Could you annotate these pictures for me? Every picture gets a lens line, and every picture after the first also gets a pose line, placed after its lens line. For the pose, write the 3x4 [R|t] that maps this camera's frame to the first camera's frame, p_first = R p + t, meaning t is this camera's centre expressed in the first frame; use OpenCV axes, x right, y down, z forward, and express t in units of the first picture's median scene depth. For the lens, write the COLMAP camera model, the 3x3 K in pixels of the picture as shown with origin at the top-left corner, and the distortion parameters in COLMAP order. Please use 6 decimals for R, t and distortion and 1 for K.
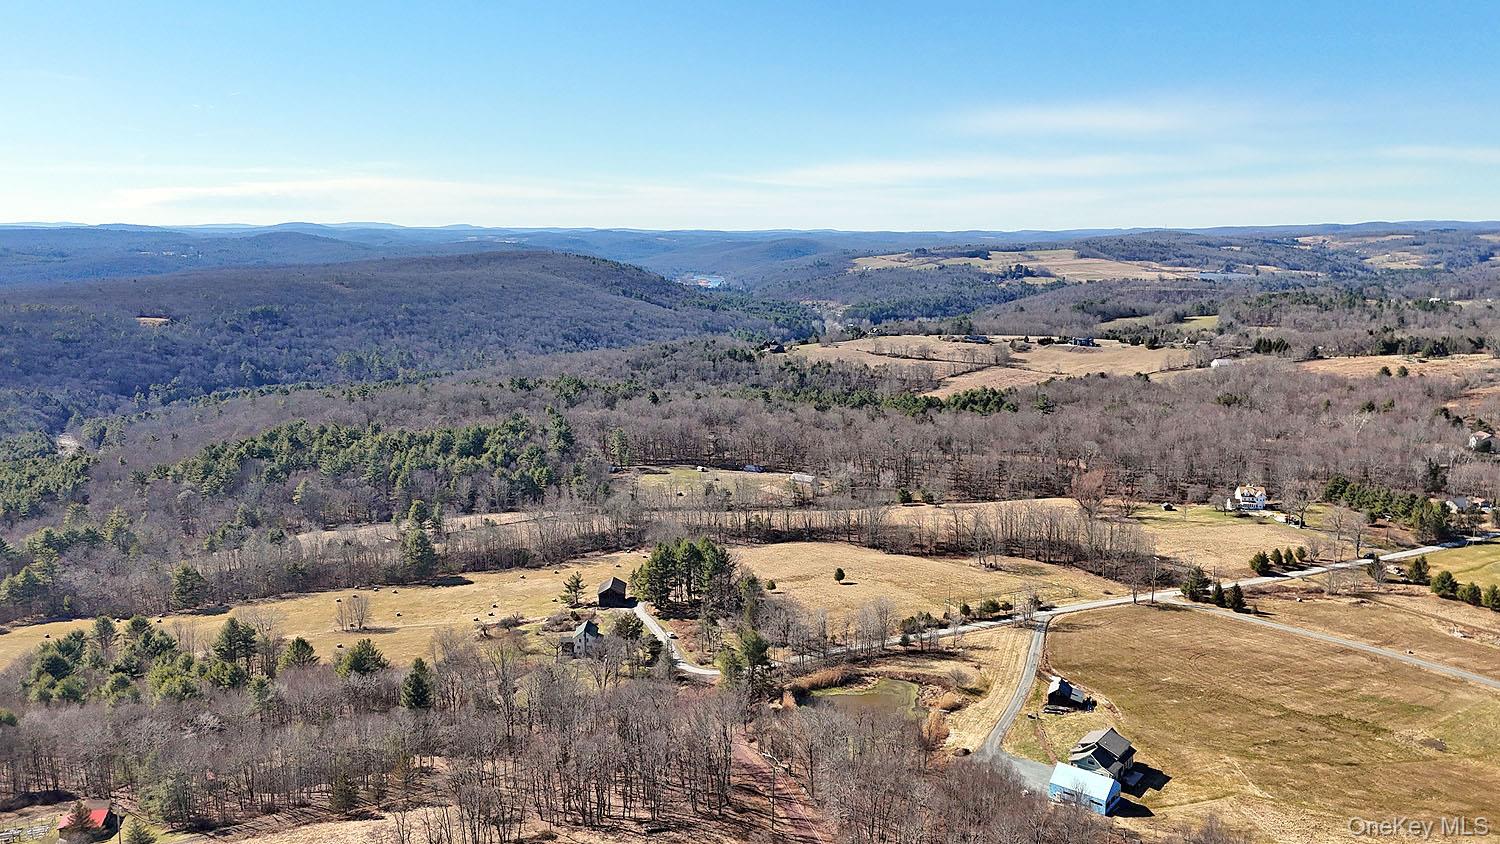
lens RADIAL K [[1051.6, 0, 751.3], [0, 1051.6, 411.3], [0, 0, 1]] dist [-0.003248, -0.001162]
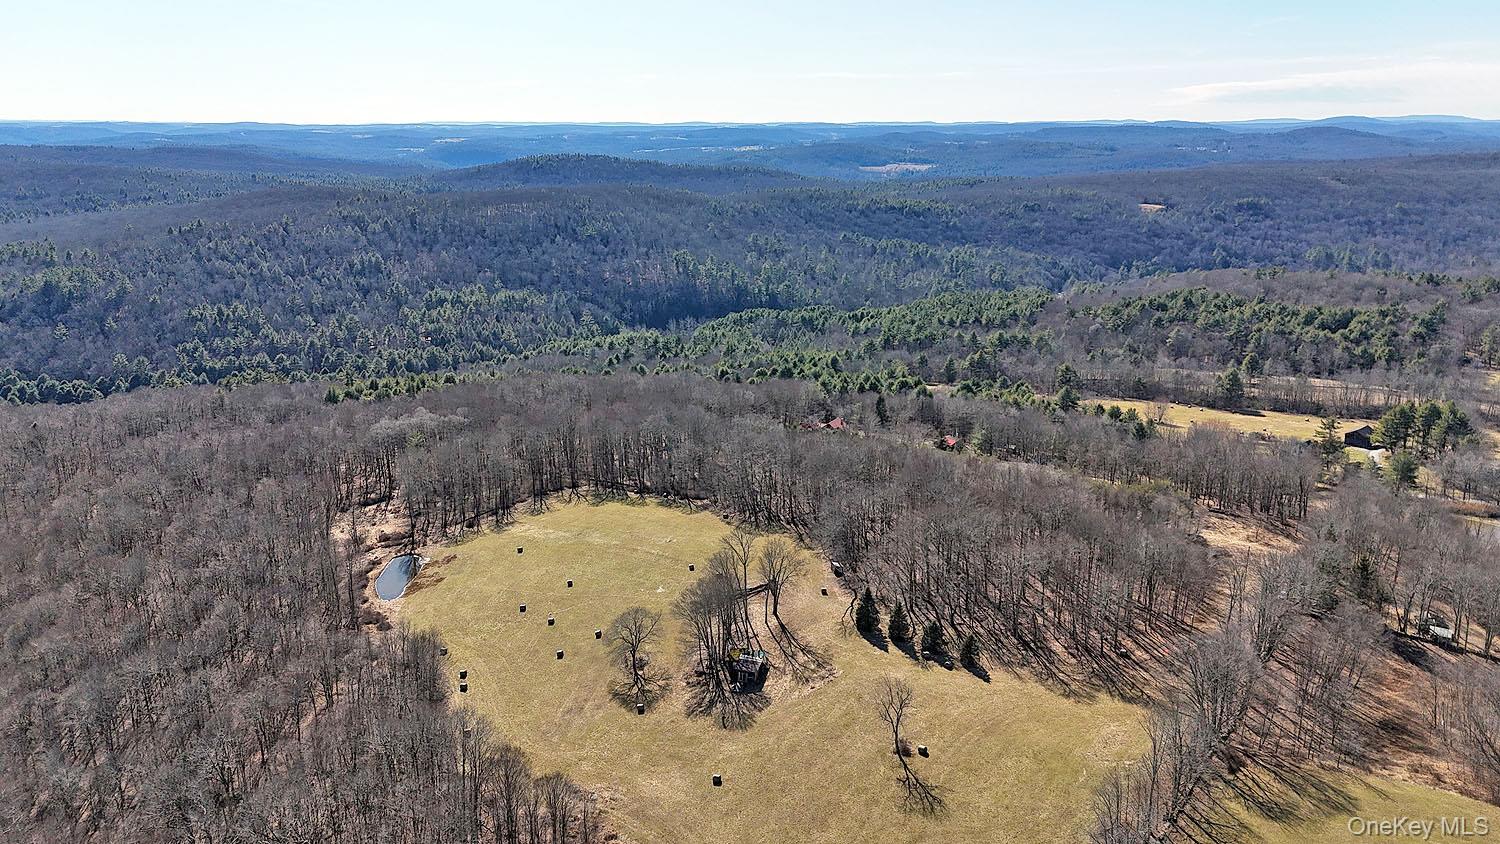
lens RADIAL K [[1051.6, 0, 753.4], [0, 1051.6, 423.4], [0, 0, 1]] dist [-0.003248, -0.001162]
pose [[0.619051, 0.202209, -0.758873, 0.081747], [-0.120942, 0.979304, 0.162286, 0.011932], [0.775983, -0.008684, 0.630694, -0.065319]]
